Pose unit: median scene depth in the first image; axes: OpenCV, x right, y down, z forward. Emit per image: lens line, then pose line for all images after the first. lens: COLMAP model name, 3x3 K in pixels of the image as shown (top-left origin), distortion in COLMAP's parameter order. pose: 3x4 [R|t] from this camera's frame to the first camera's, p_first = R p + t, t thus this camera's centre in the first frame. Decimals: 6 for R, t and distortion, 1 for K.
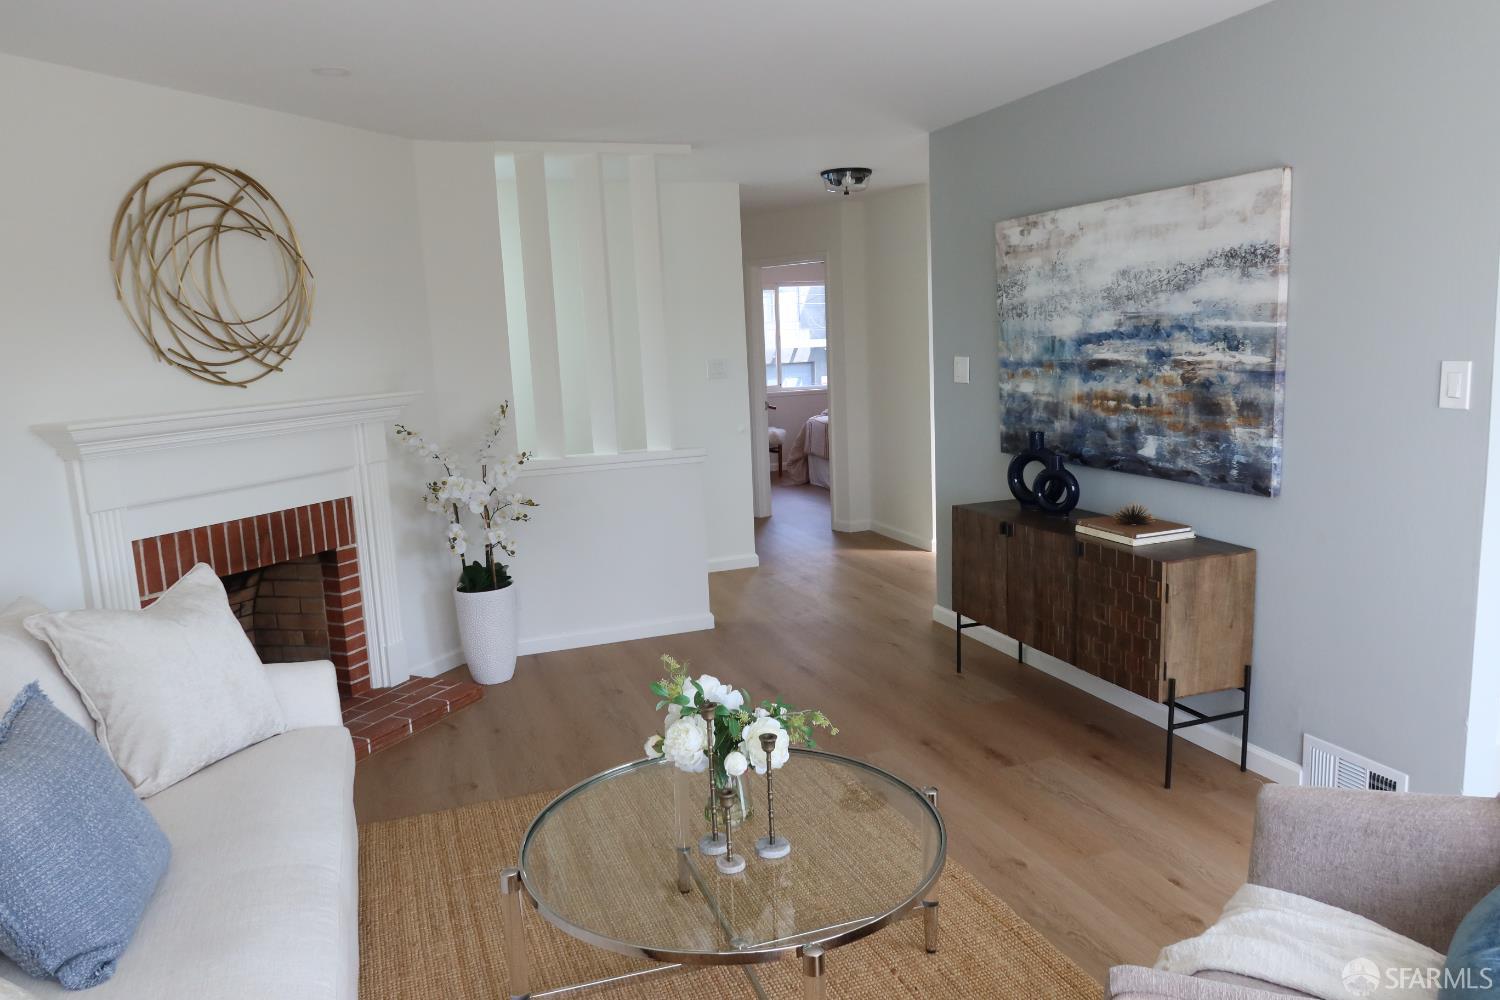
lens RADIAL K [[1031.0, 0, 753.6], [0, 1031.0, 501.2], [0, 0, 1]] dist [-0.032709, 0.016844]
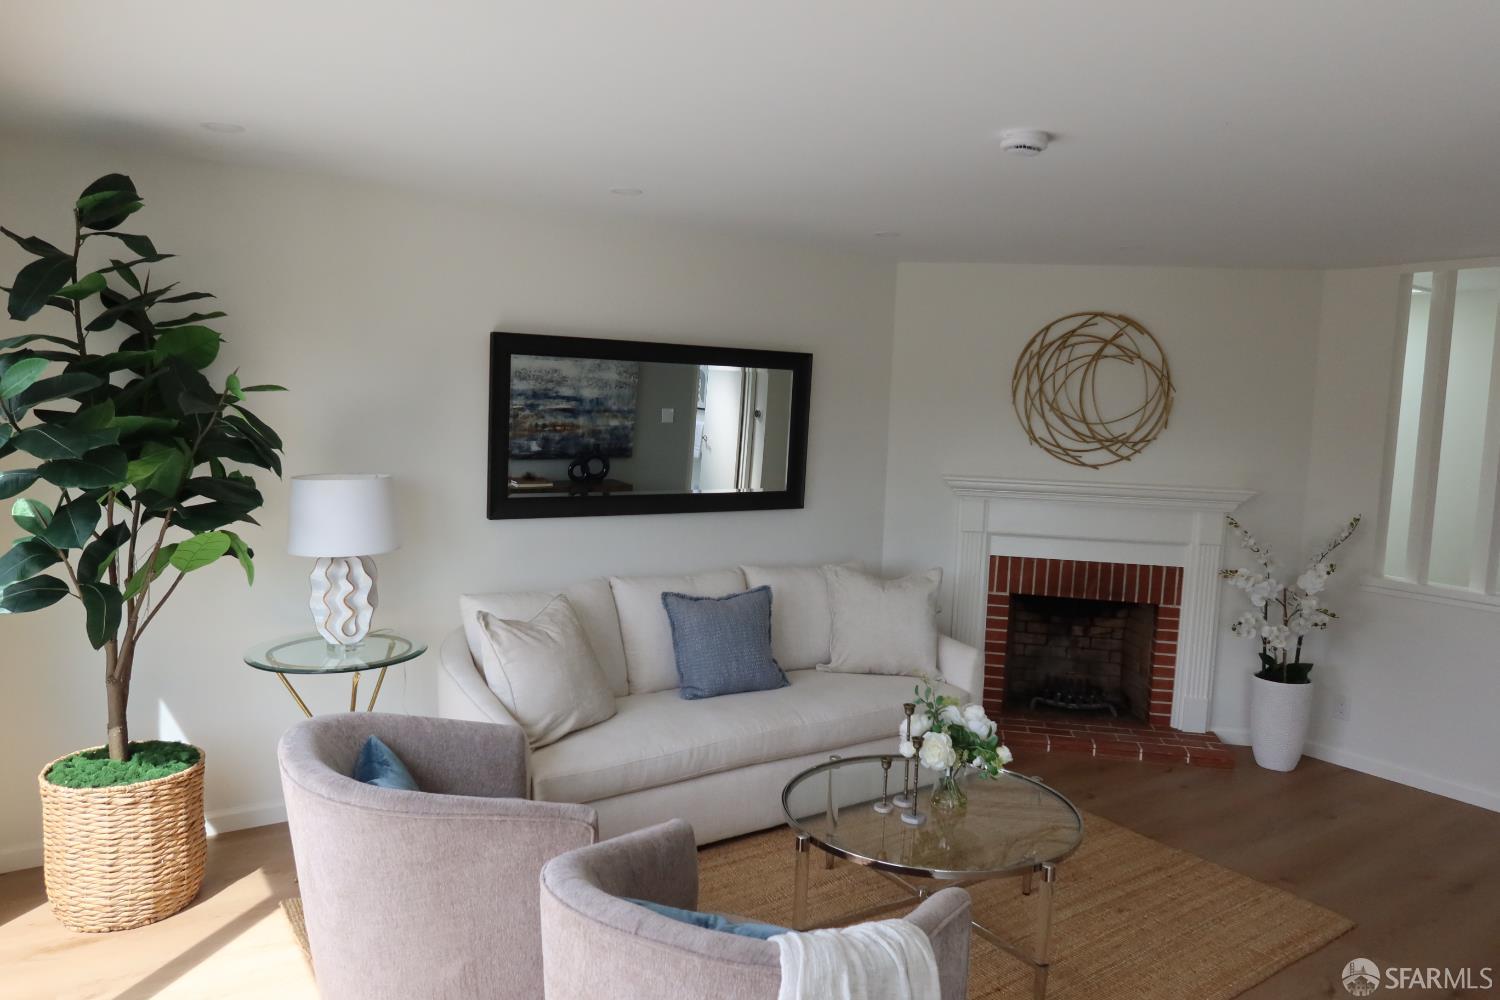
lens RADIAL K [[1031.0, 0, 753.6], [0, 1031.0, 501.2], [0, 0, 1]] dist [-0.032709, 0.016844]
pose [[0.252588, 0.145023, -0.956644, 0.722164], [-0.201693, 0.974876, 0.094533, -0.106148], [0.946319, 0.169070, 0.275492, 0.181086]]
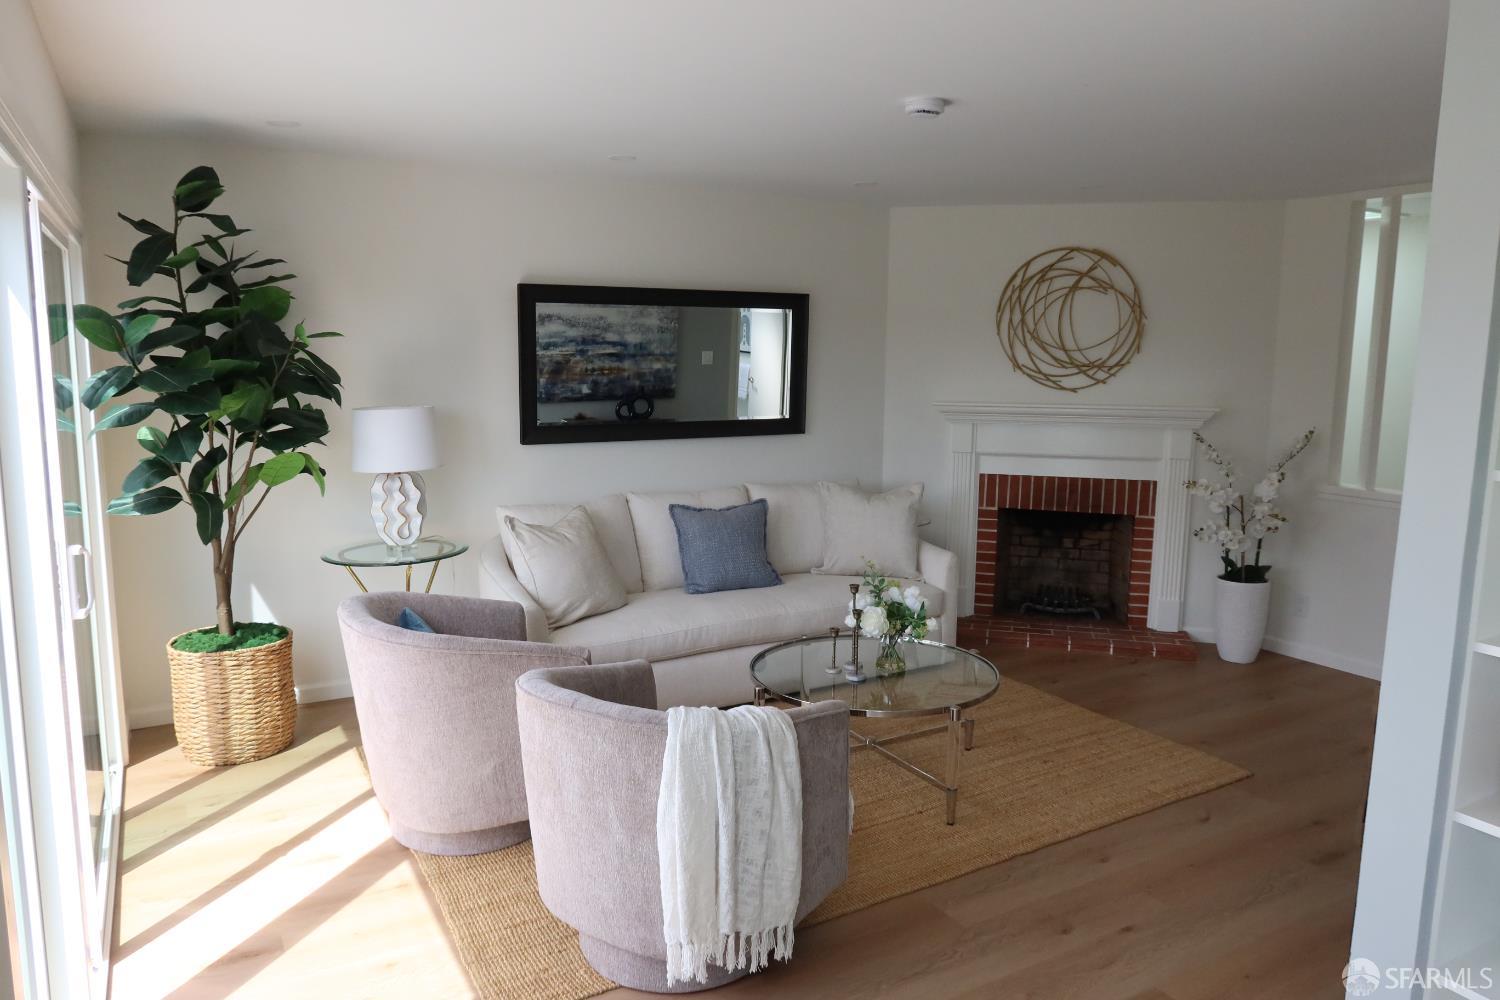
lens RADIAL K [[1031.0, 0, 753.6], [0, 1031.0, 501.2], [0, 0, 1]] dist [-0.032709, 0.016844]
pose [[0.174879, 0.188627, -0.966353, 0.916520], [-0.173495, 0.972023, 0.158336, -0.112267], [0.969184, 0.139968, 0.202712, 0.250442]]
